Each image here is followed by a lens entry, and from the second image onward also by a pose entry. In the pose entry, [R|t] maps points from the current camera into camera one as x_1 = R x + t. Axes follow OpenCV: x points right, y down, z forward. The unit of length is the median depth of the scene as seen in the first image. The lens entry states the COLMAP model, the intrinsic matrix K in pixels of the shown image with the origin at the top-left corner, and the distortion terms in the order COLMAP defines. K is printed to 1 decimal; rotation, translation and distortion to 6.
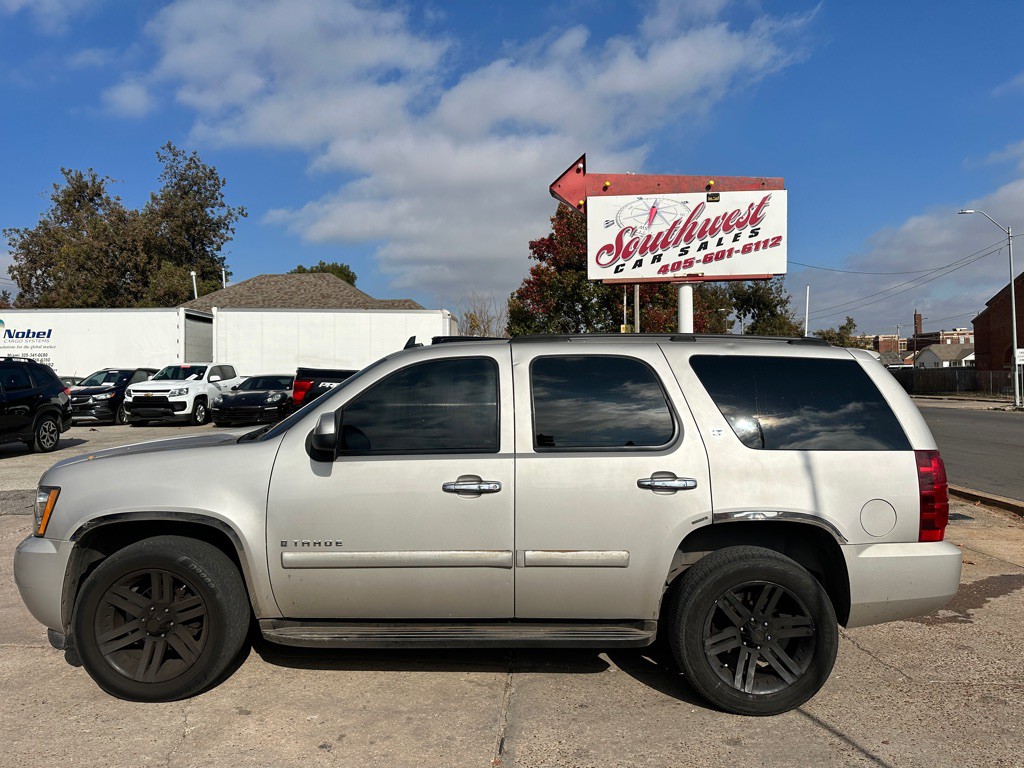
lens RADIAL K [[722.7, 0, 468.6], [0, 722.7, 367.8], [0, 0, 1]] dist [0.110467, -0.183040]
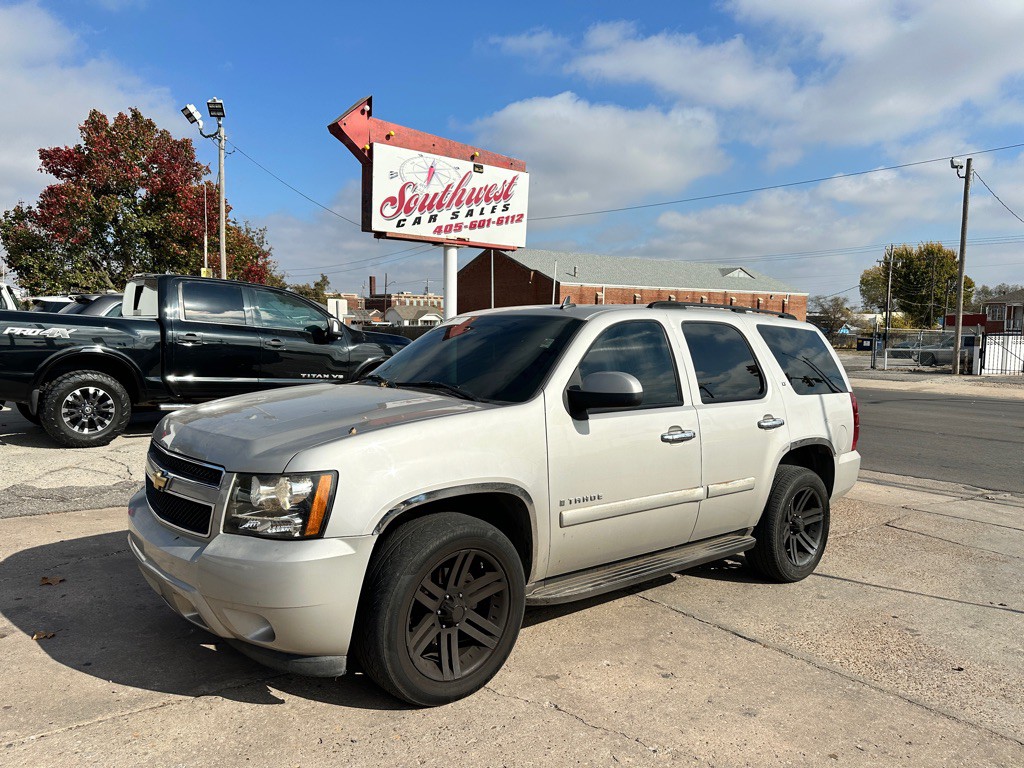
lens RADIAL K [[739.8, 0, 543.4], [0, 739.8, 382.4], [0, 0, 1]] dist [0.084798, -0.003316]
pose [[0.734241, -0.015503, 0.678712, -0.345090], [-0.041162, 0.996883, 0.067300, 0.003954], [-0.677640, -0.077352, 0.731314, 0.107548]]
